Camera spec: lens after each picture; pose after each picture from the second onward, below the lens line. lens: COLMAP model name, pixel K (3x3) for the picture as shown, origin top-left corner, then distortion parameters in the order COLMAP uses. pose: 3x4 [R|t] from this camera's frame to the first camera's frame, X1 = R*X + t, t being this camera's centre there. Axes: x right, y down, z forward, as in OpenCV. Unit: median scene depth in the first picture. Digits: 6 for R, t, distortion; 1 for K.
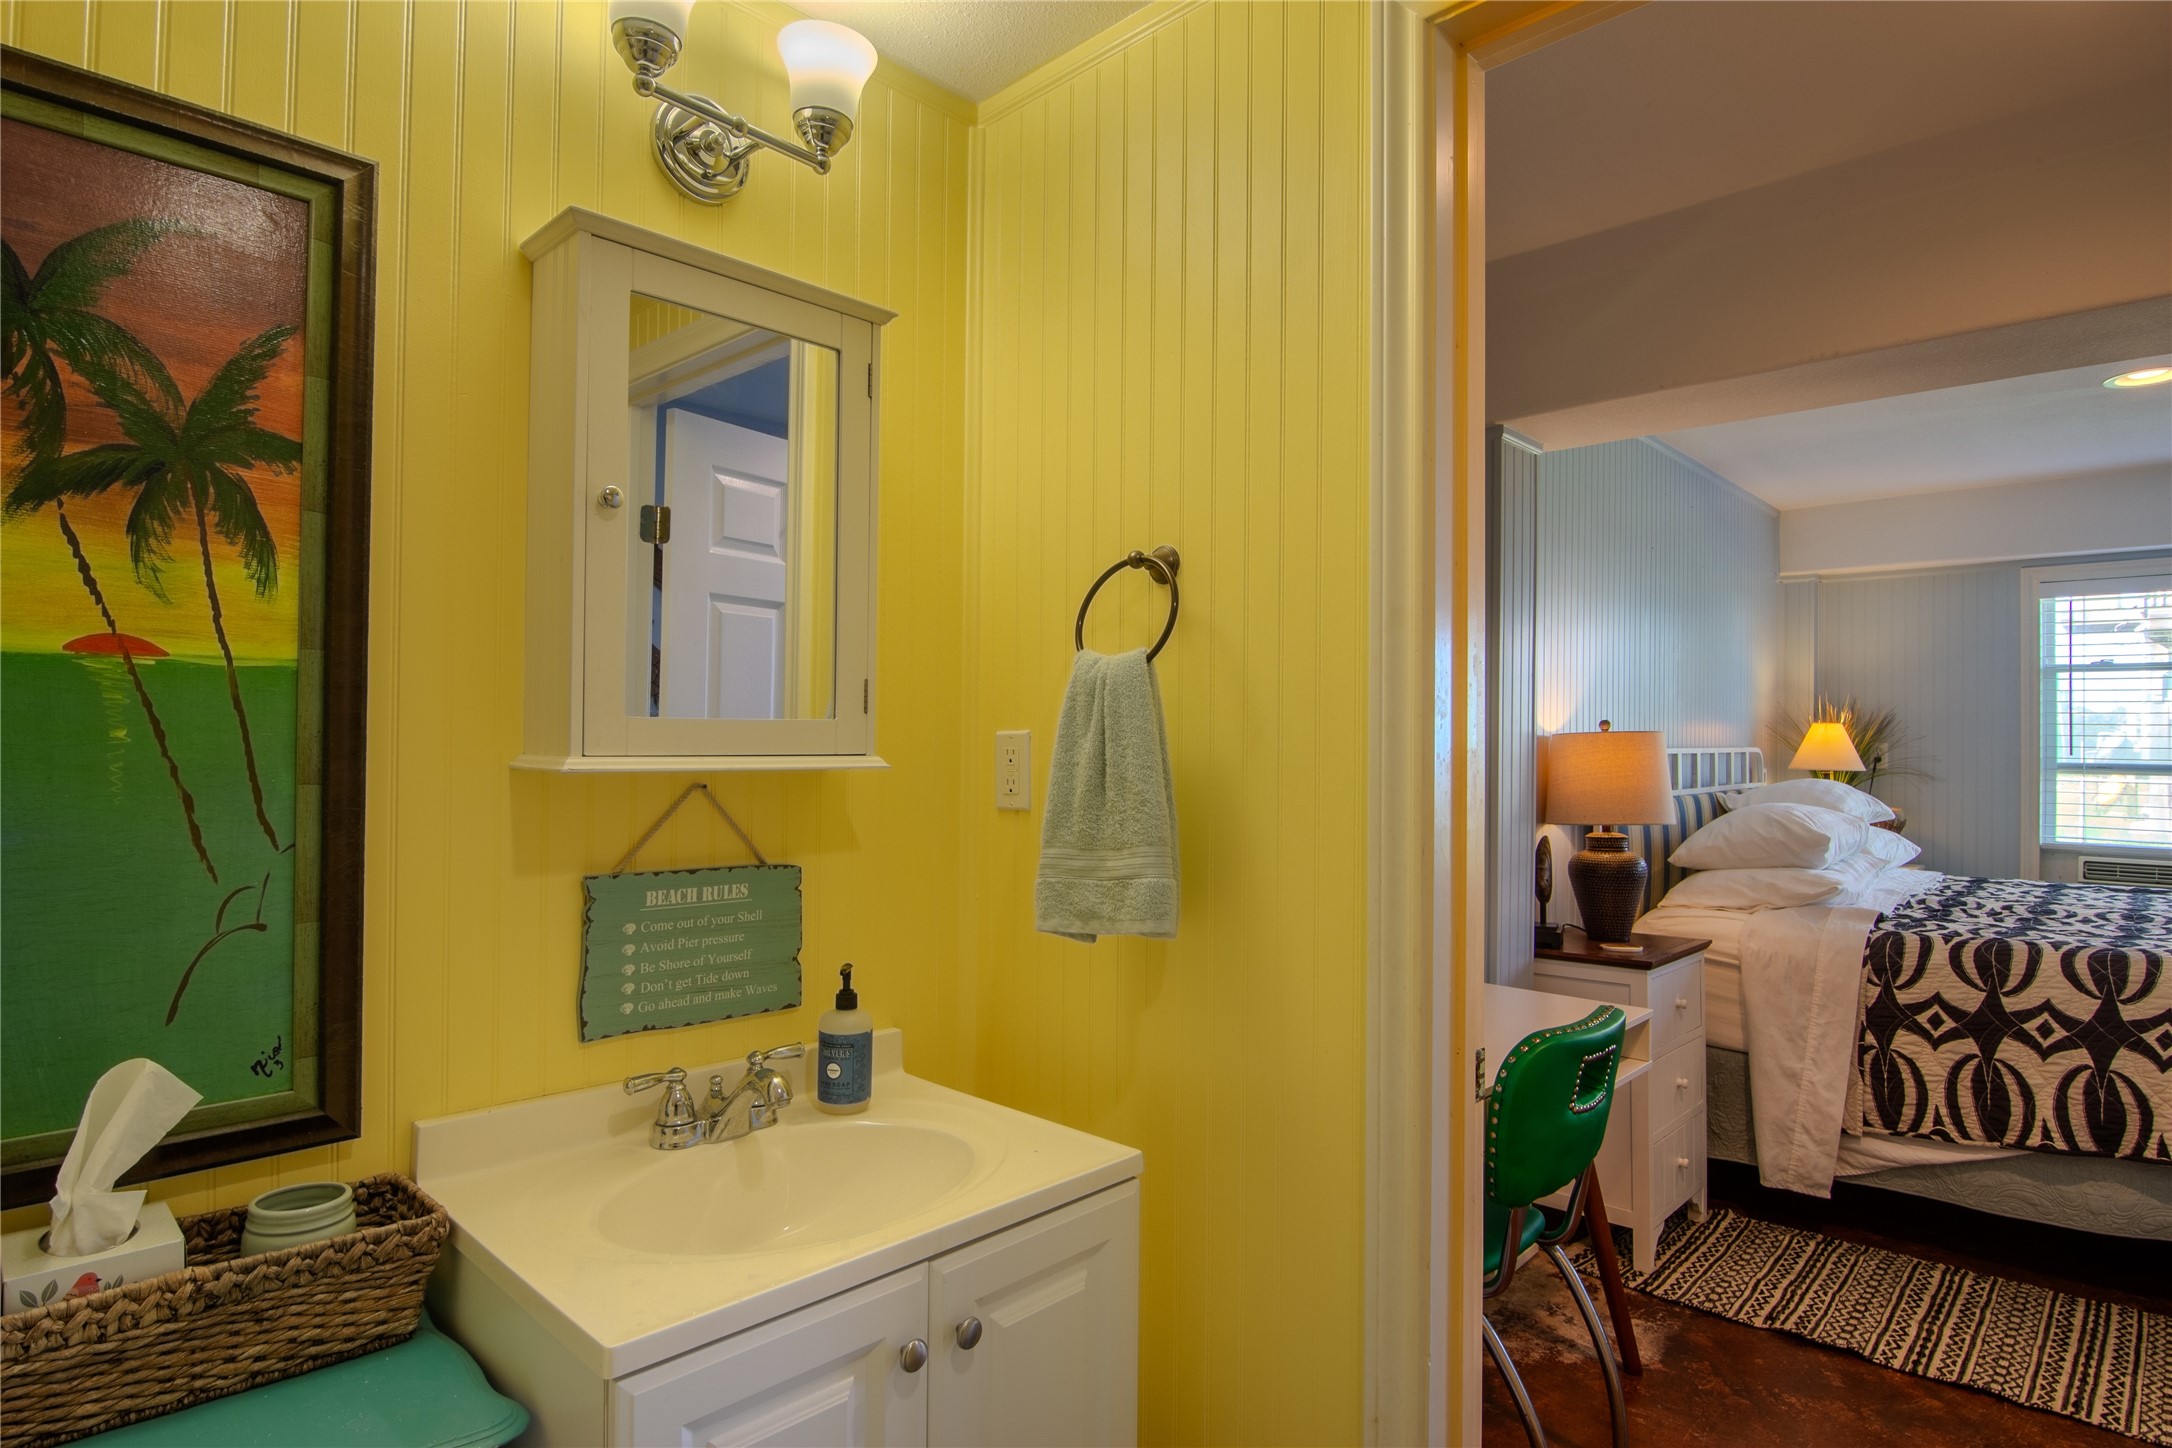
lens RADIAL K [[1154.7, 0, 1087.1], [0, 1154.7, 729.0], [0, 0, 1]] dist [-0.005444, -0.012446]
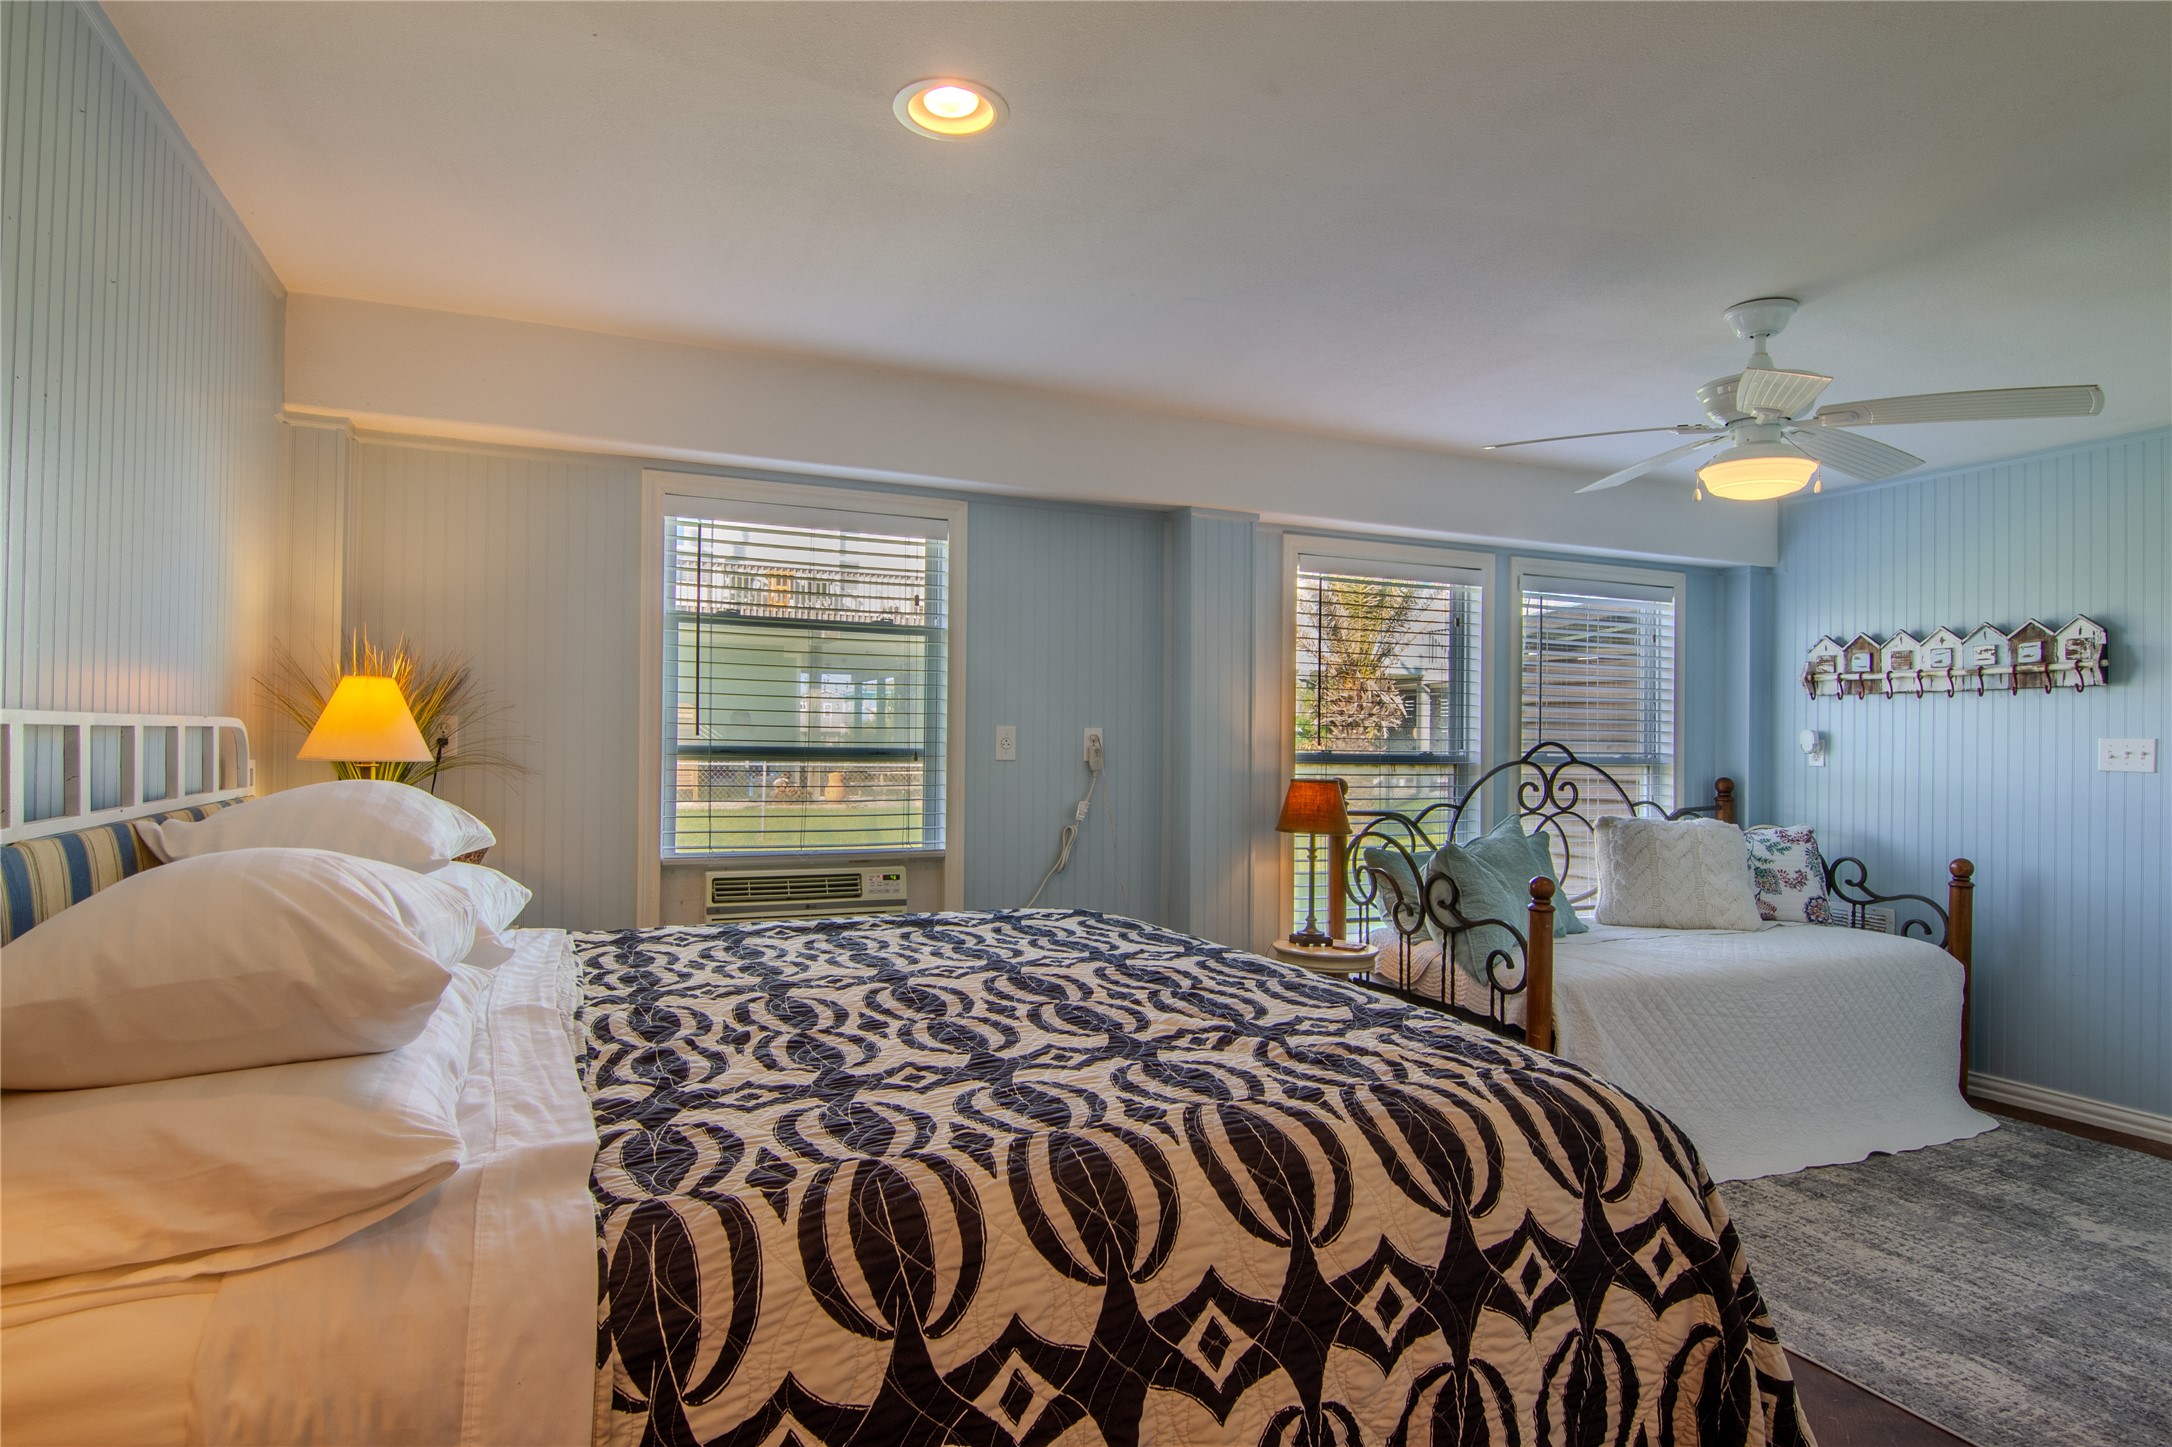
lens RADIAL K [[1154.7, 0, 1081.8], [0, 1154.7, 734.9], [0, 0, 1]] dist [-0.005444, -0.012446]
pose [[0.388902, 0.002181, 0.921277, 0.567547], [-0.019688, 0.999789, 0.005944, 0.027918], [-0.921069, -0.020450, 0.388862, 0.998497]]
